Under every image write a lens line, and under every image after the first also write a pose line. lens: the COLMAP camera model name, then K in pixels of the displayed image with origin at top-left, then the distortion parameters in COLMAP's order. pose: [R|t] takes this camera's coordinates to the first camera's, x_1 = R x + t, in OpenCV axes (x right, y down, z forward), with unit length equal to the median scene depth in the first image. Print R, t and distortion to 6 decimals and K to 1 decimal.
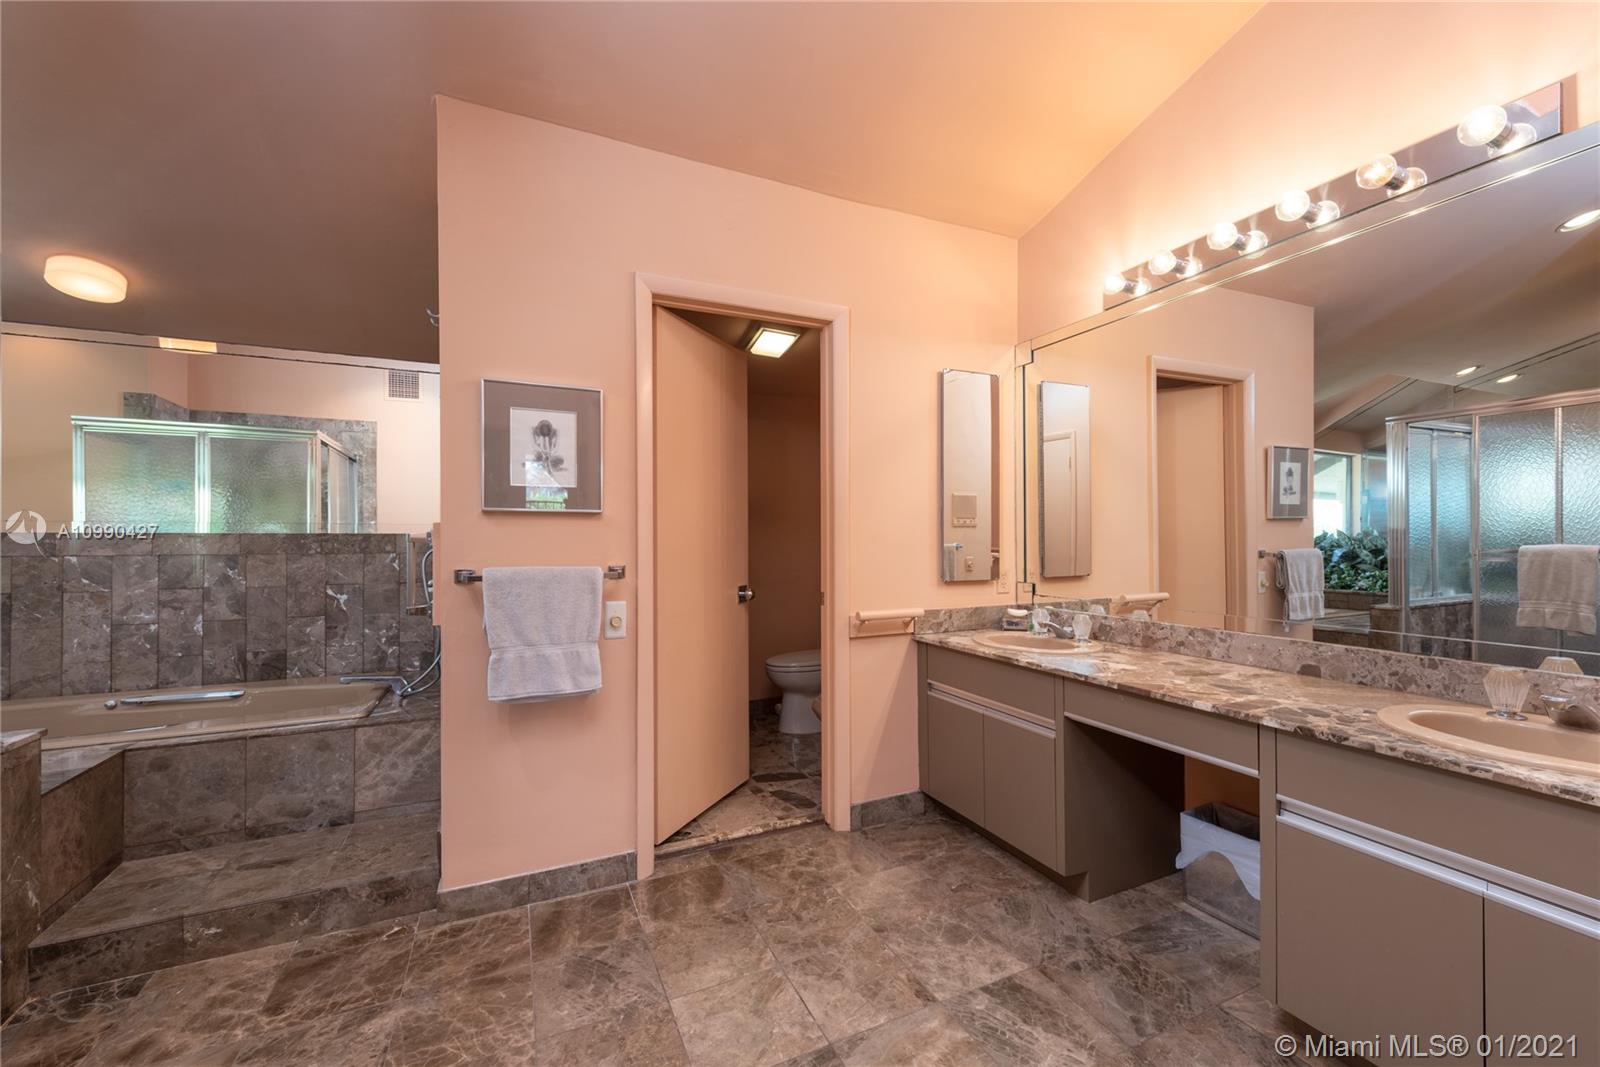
lens RADIAL K [[667.8, 0, 805.5], [0, 667.8, 539.1], [0, 0, 1]] dist [0.011381, -0.000877]
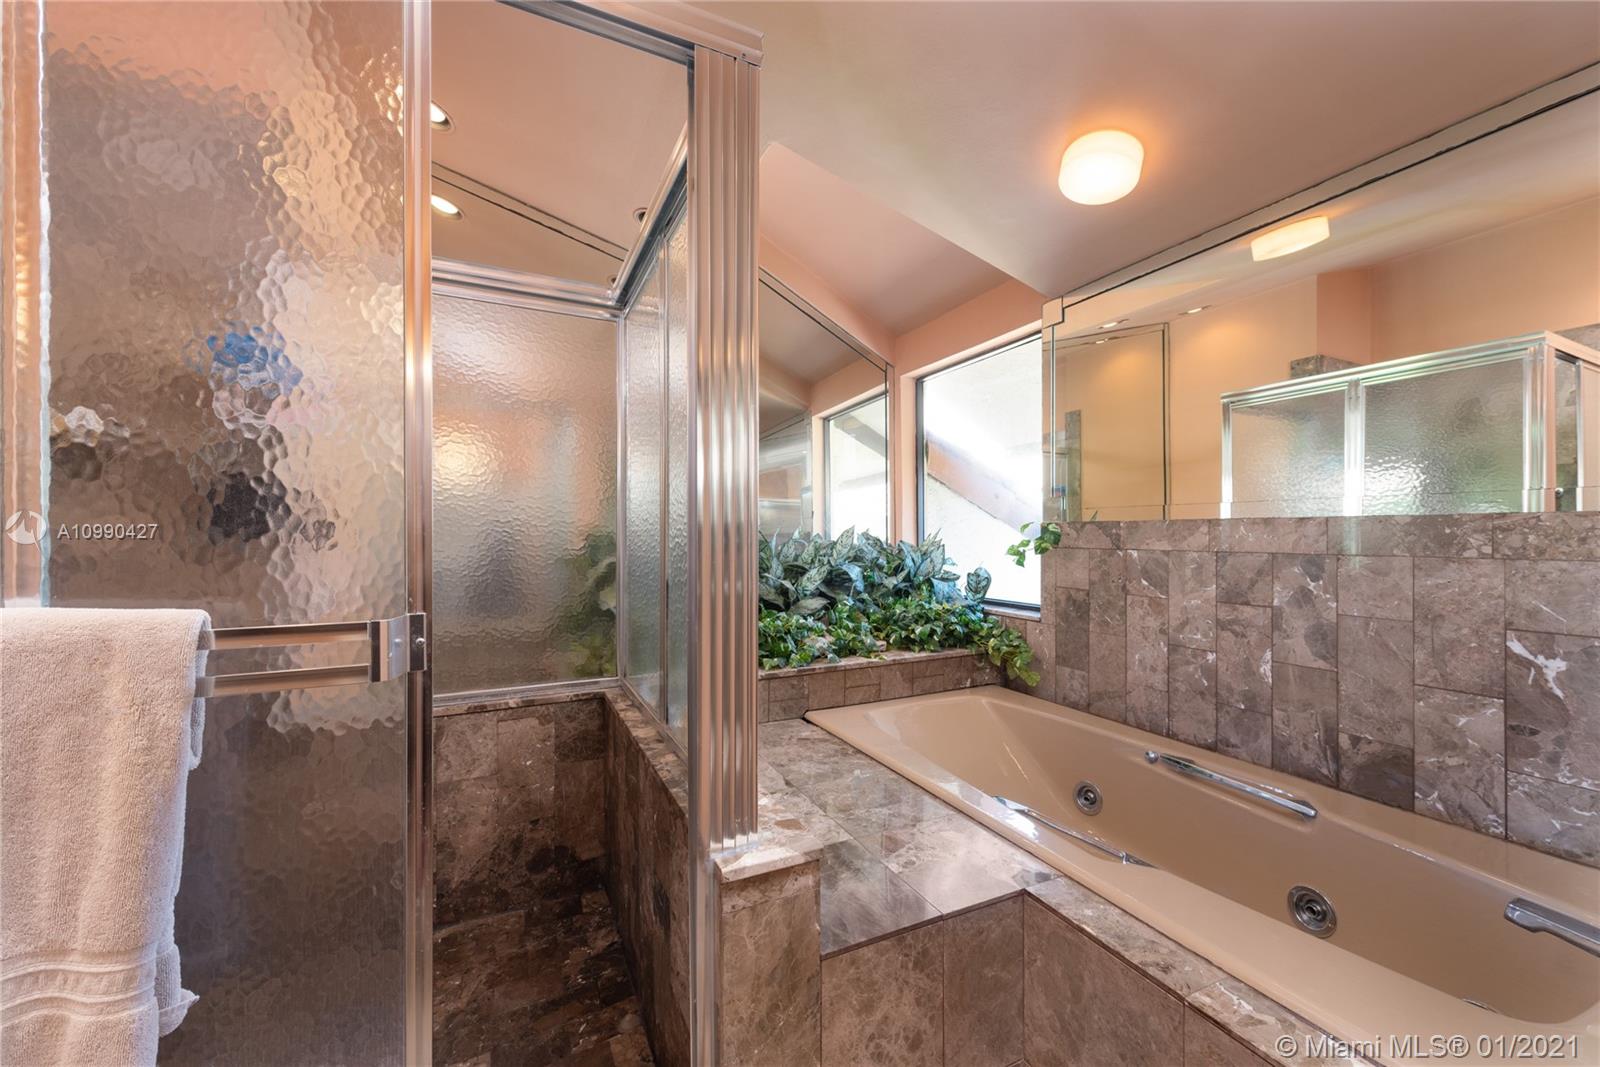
lens RADIAL K [[630.8, 0, 804.6], [0, 630.8, 534.0], [0, 0, 1]] dist [-0.002513, -0.000625]
pose [[0.023245, 0.002606, -0.999726, -0.334642], [0.004172, 0.999988, 0.002704, 0.002799], [0.999721, -0.004234, 0.023234, 0.566529]]
